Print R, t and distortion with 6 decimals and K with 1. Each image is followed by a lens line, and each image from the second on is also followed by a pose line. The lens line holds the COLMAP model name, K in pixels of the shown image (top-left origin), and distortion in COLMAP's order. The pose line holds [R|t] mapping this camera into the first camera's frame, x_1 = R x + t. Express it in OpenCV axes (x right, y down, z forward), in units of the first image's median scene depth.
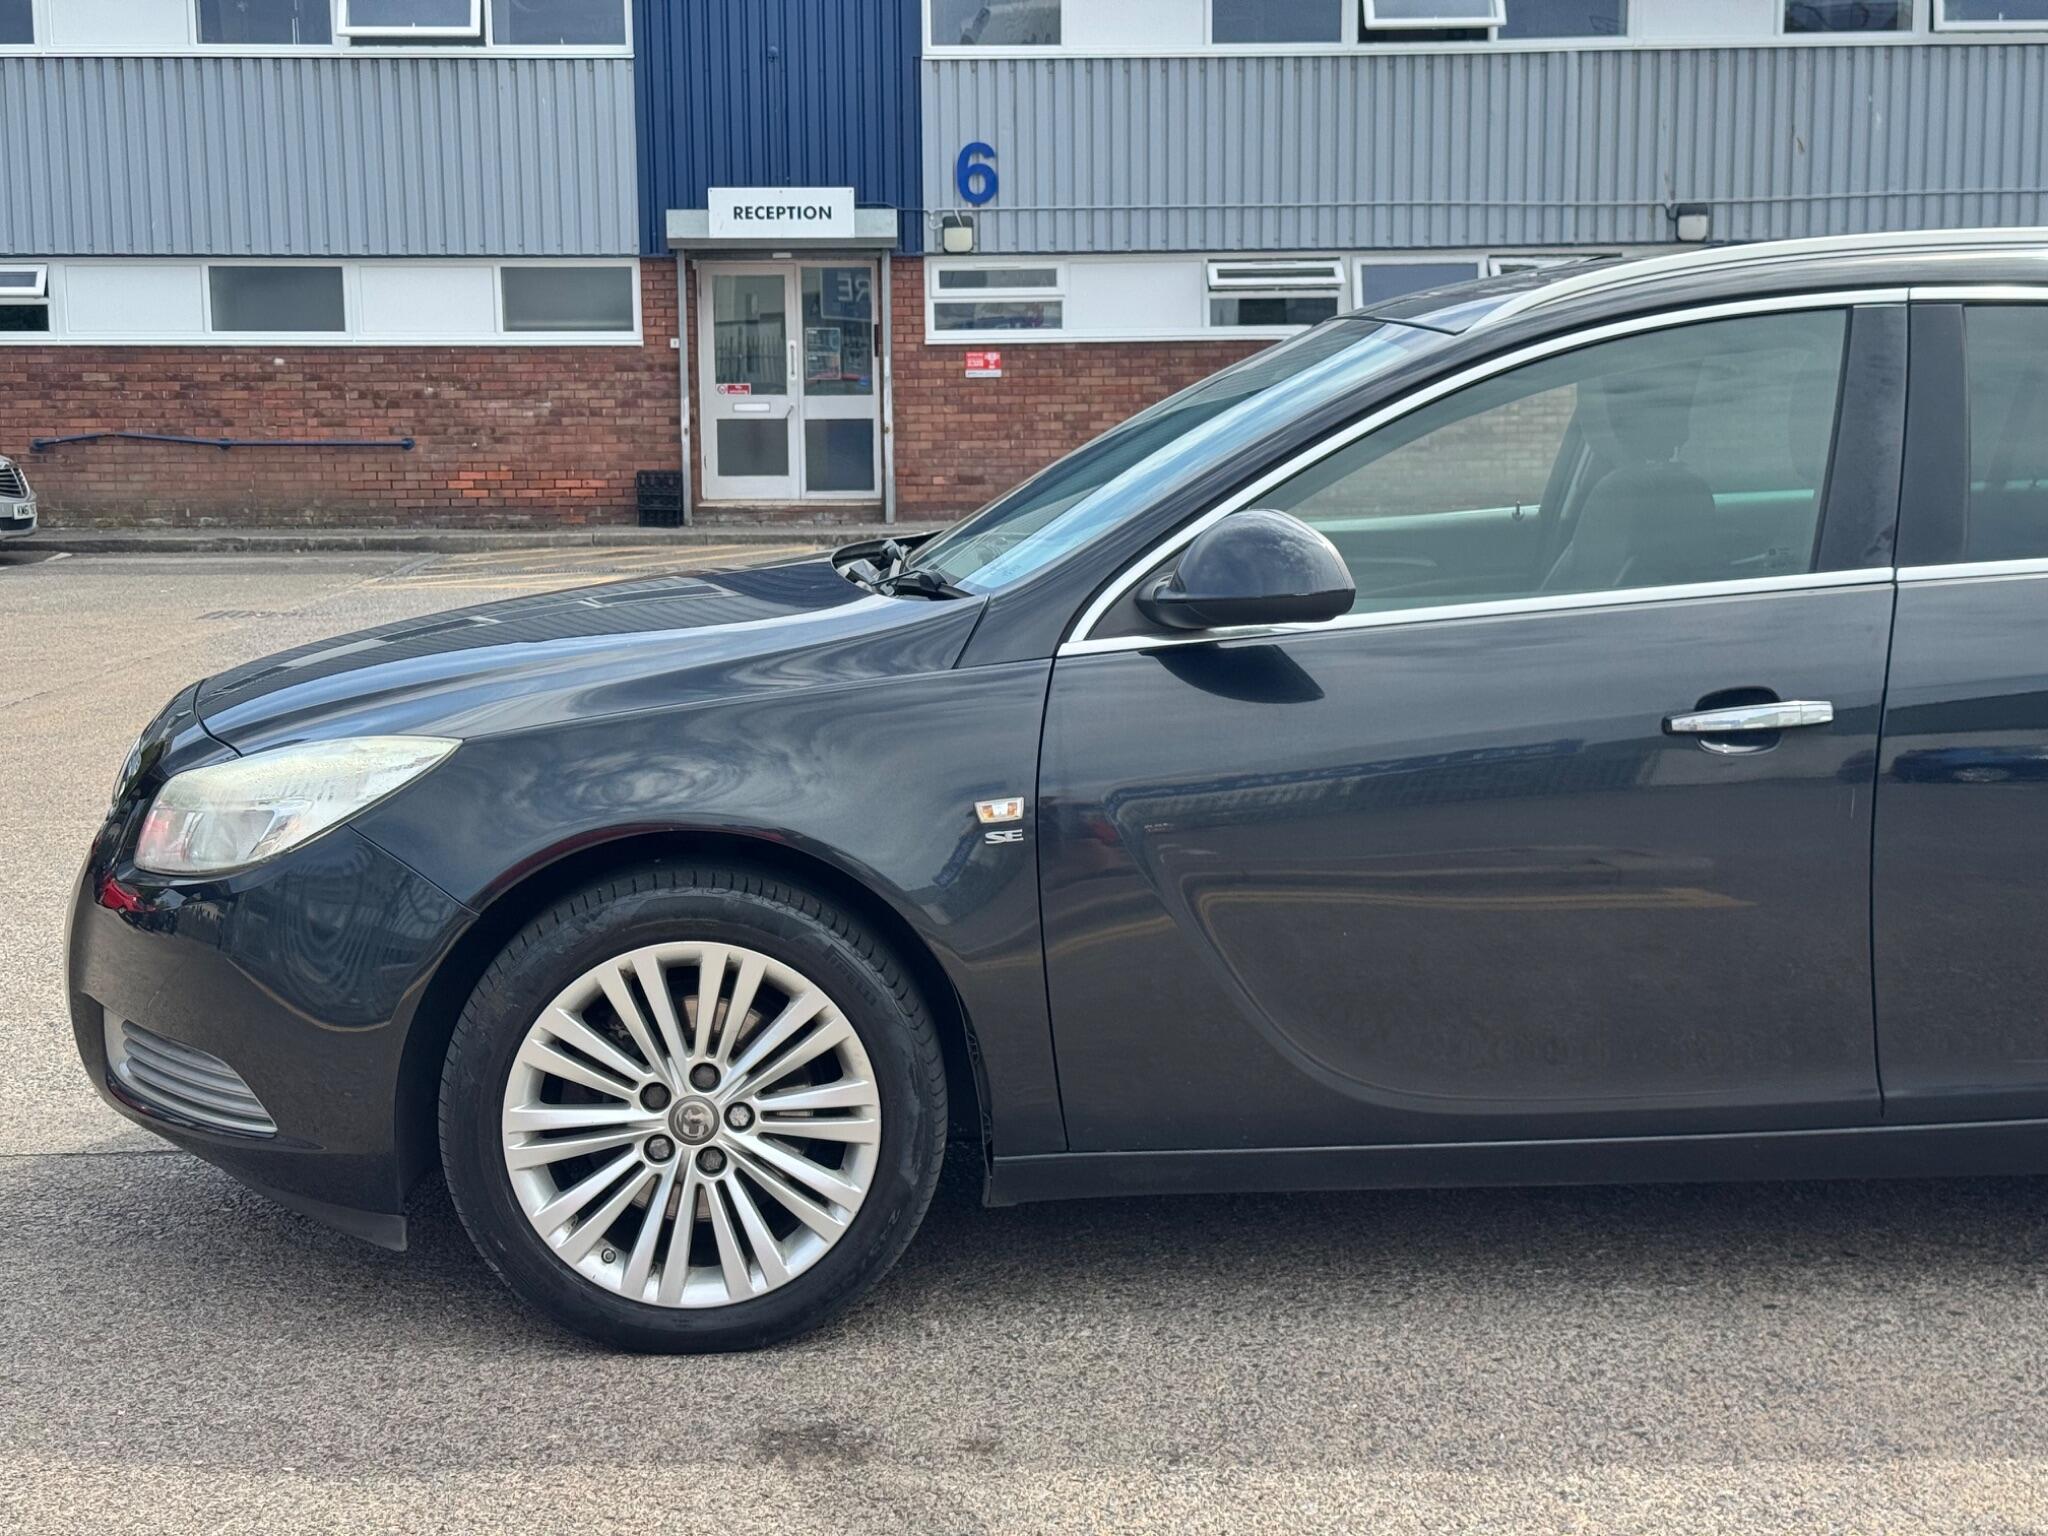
lens RADIAL K [[2885.1, 0, 1014.5], [0, 2885.1, 772.3], [0, 0, 1]] dist [0.119413, 0.000000]
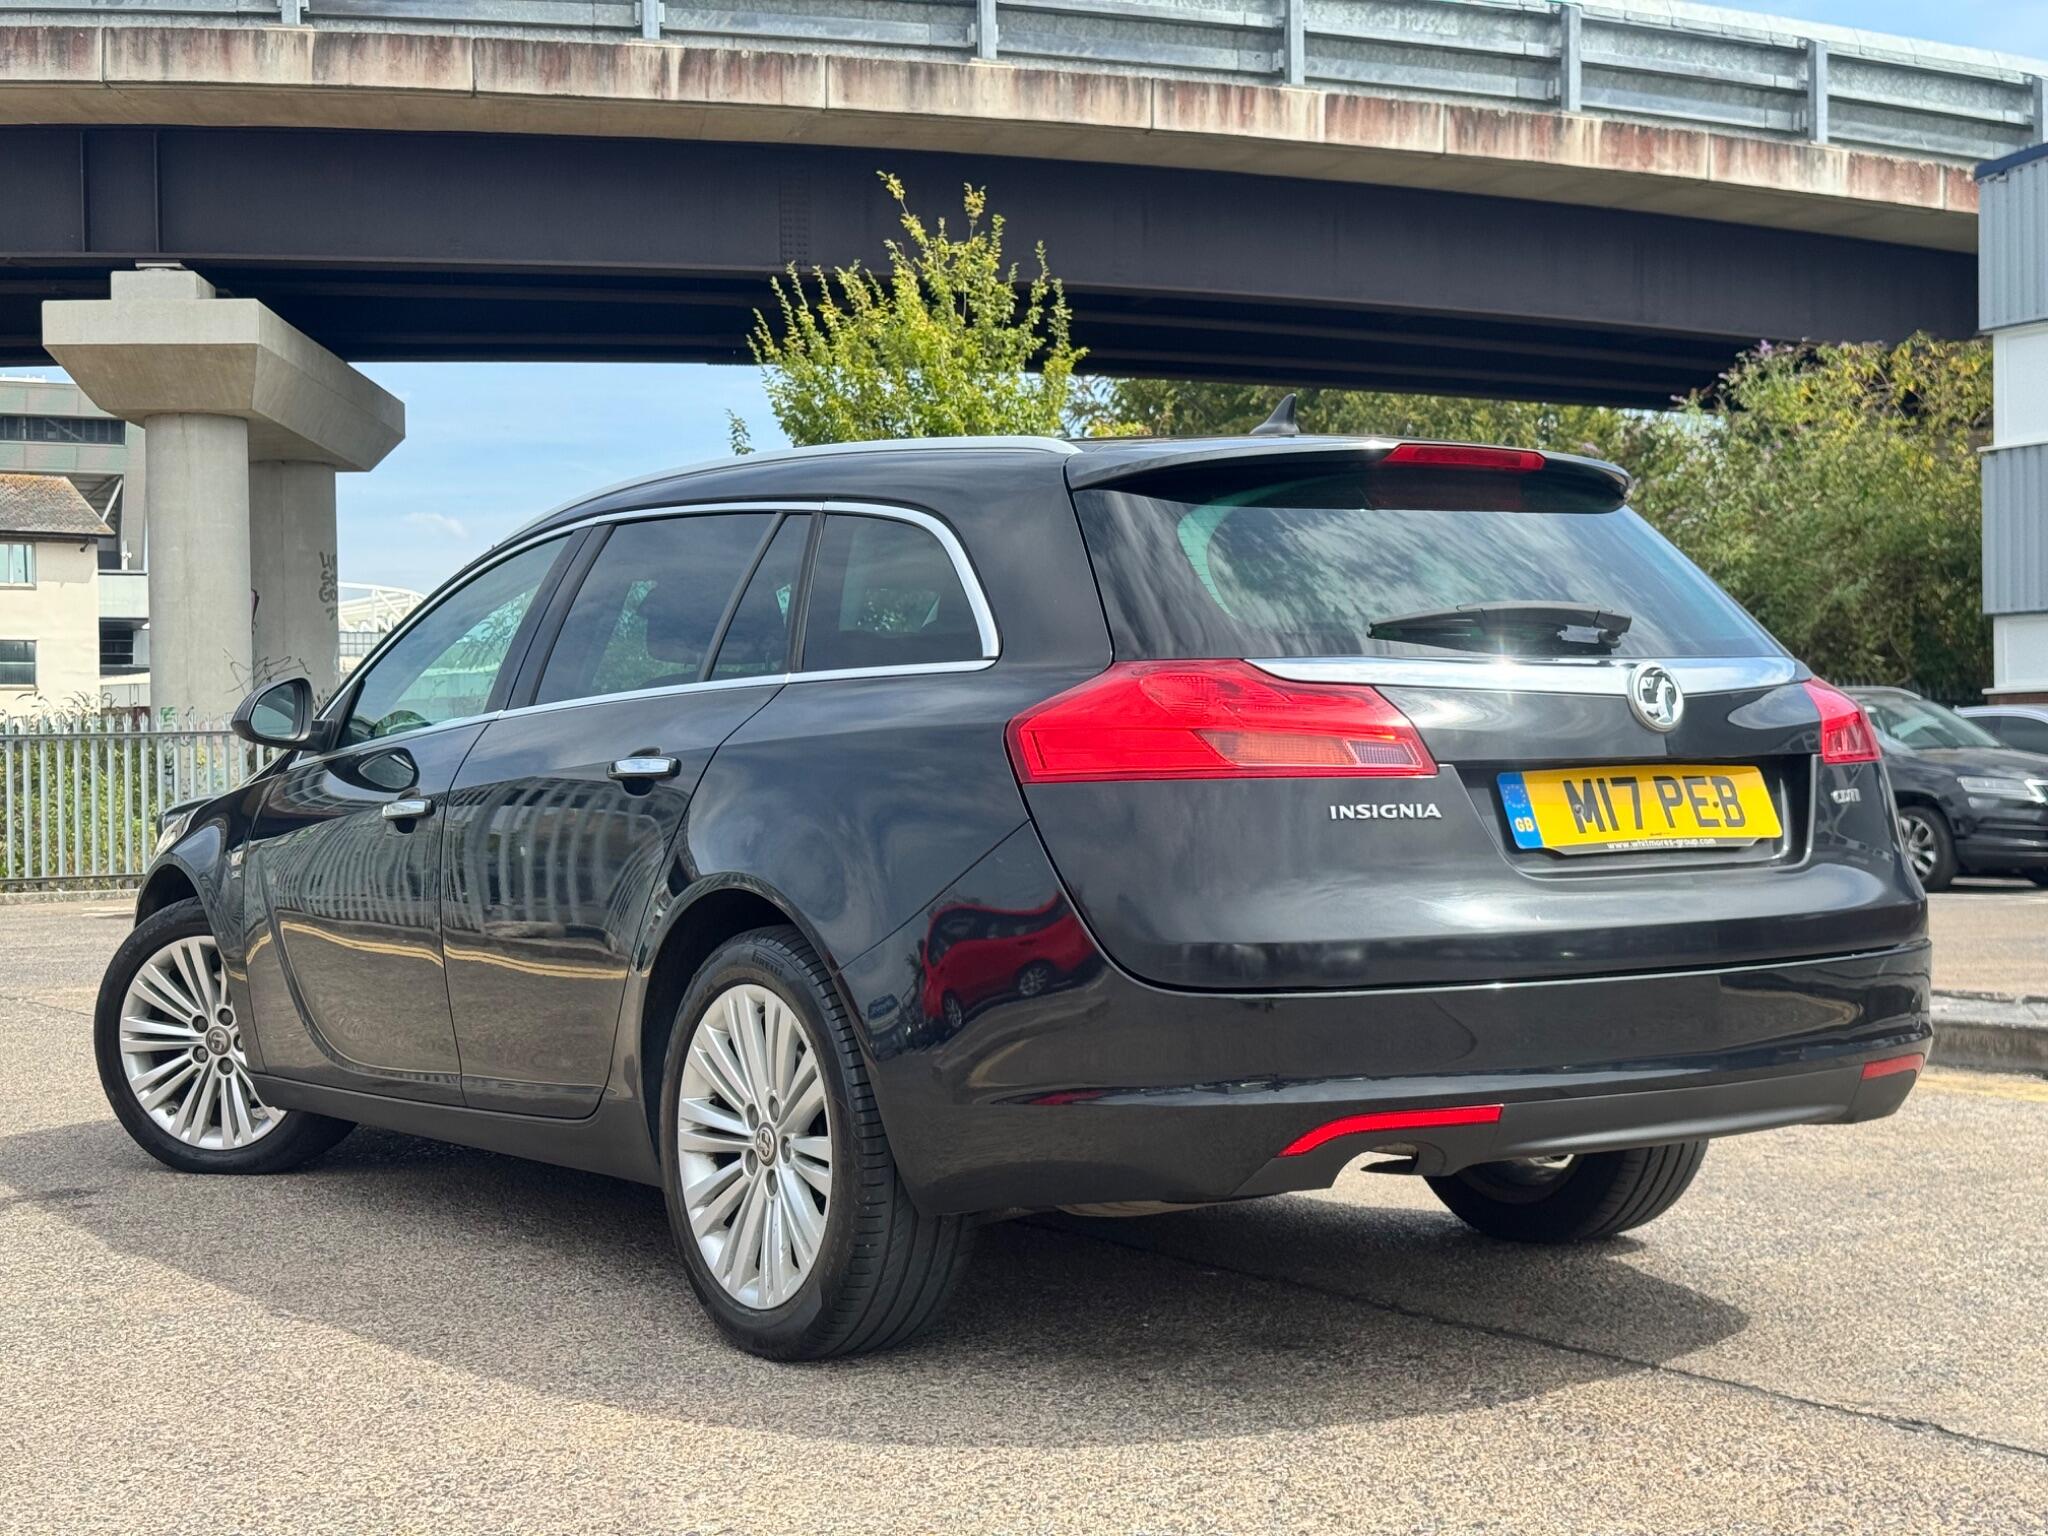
lens RADIAL K [[2919.4, 0, 1018.8], [0, 2919.4, 760.4], [0, 0, 1]] dist [0.108705, 0.000000]
pose [[0.498614, -0.011551, -0.866747, 1.541860], [-0.106172, 0.991569, -0.074291, 0.030446], [0.860297, 0.129067, 0.493184, 0.479039]]
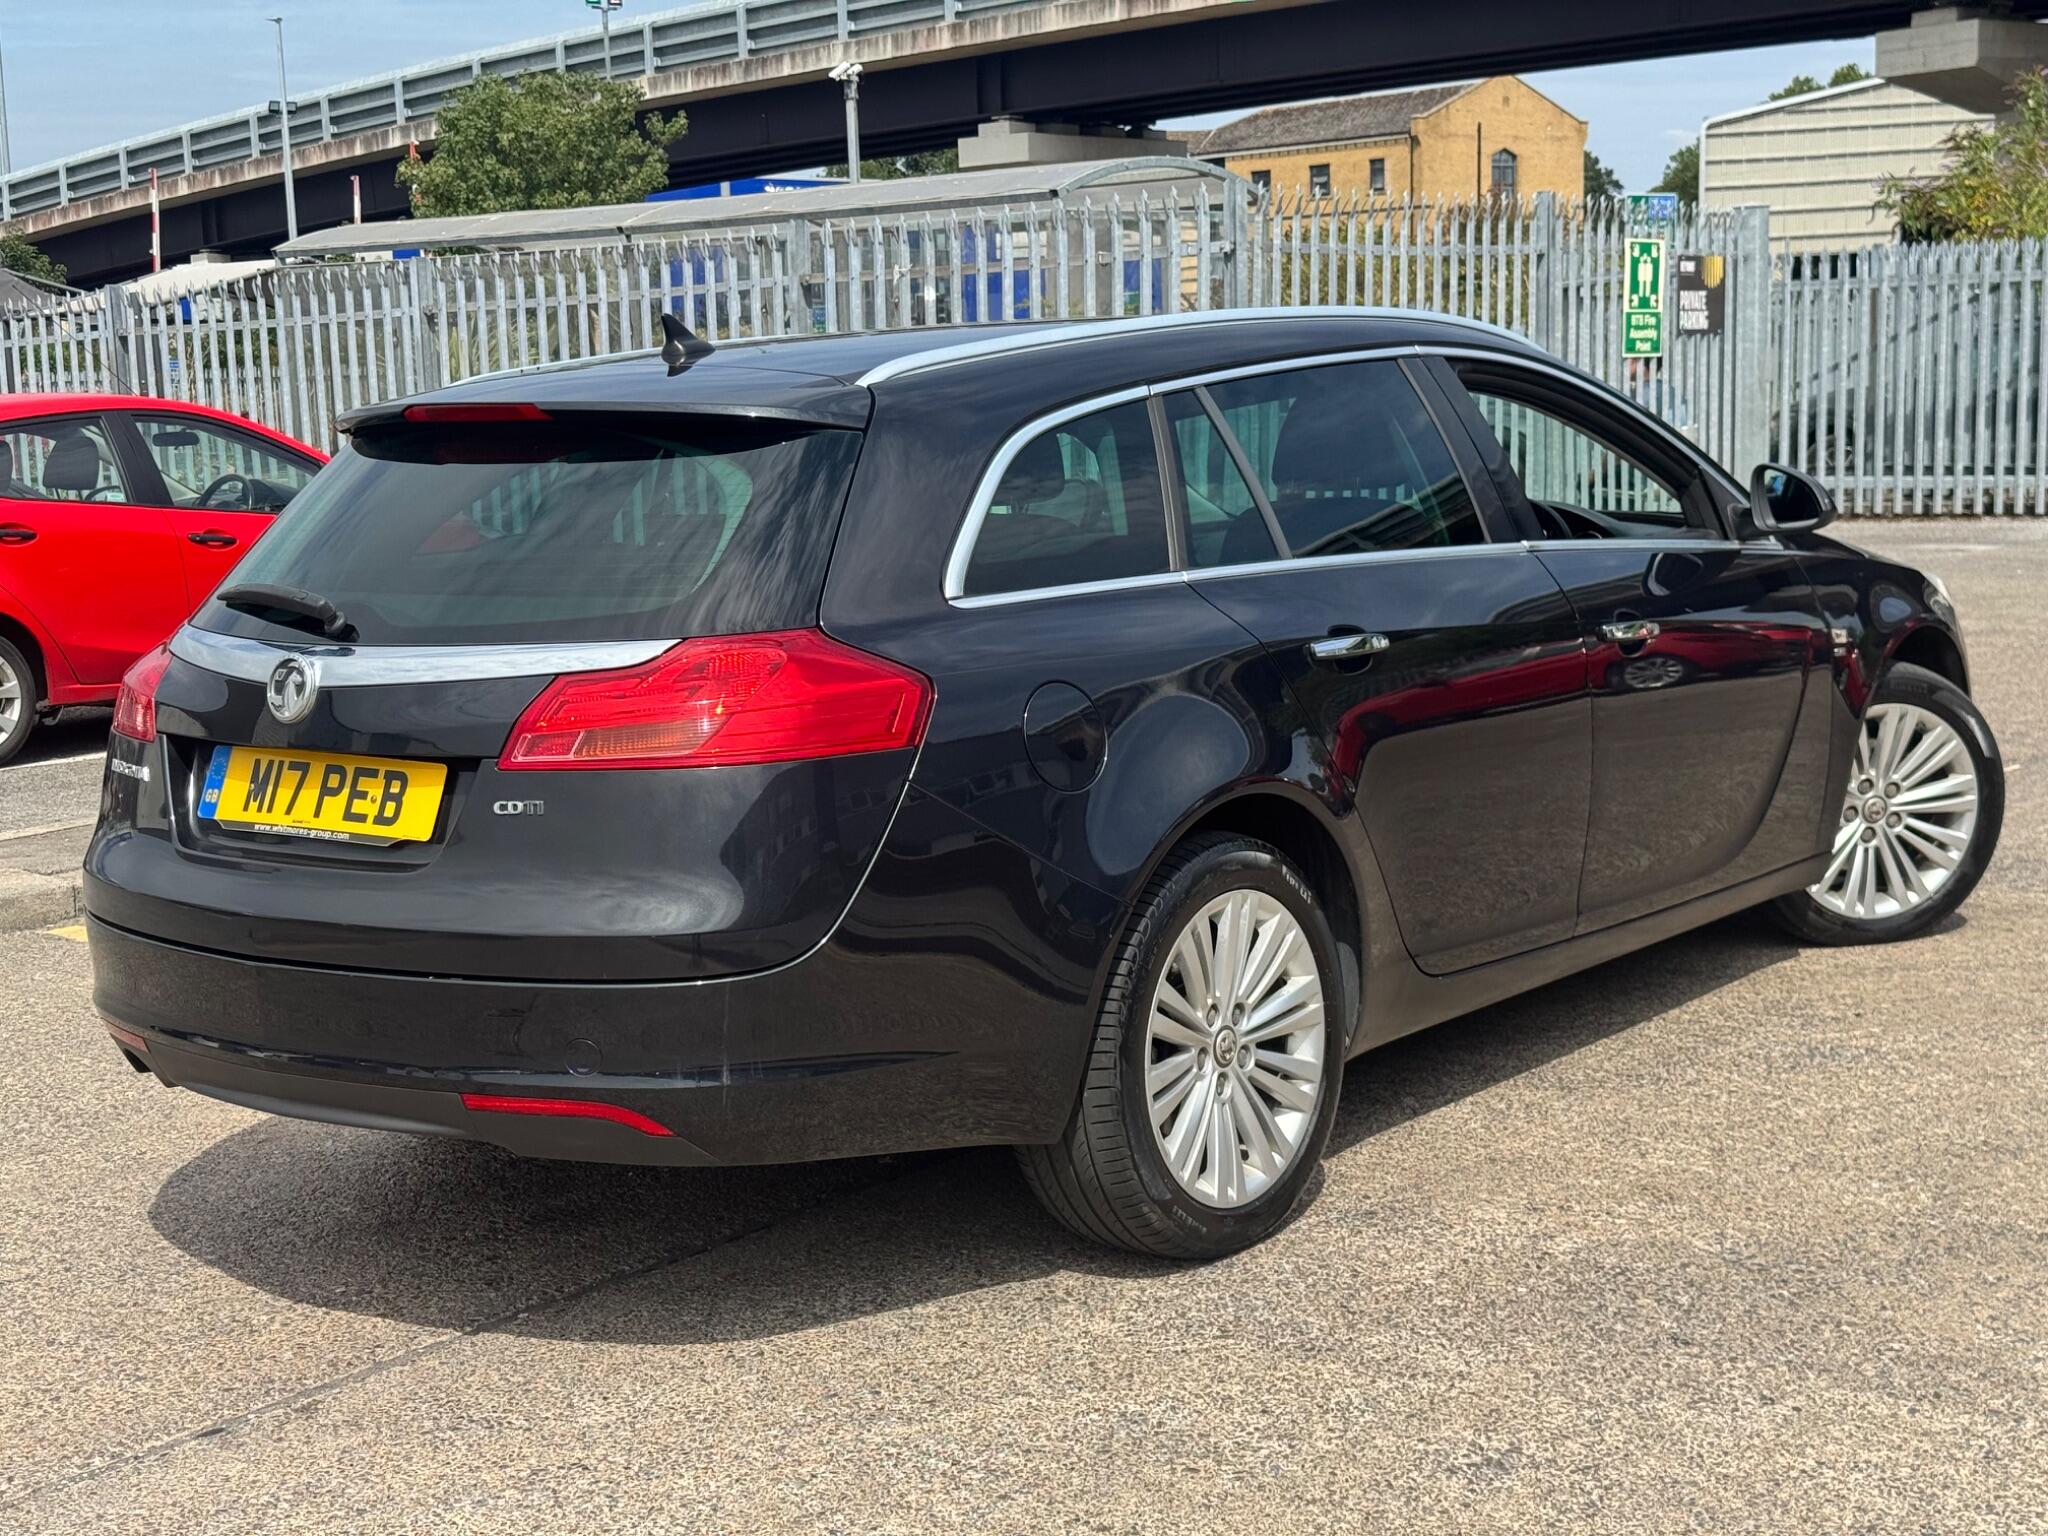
lens RADIAL K [[2919.4, 0, 1031.4], [0, 2919.4, 781.0], [0, 0, 1]] dist [0.108705, 0.000000]
pose [[-0.674214, 0.133183, -0.726428, 1.352341], [-0.069839, 0.967700, 0.242236, -0.323286], [0.735227, 0.214052, -0.643136, 2.013271]]
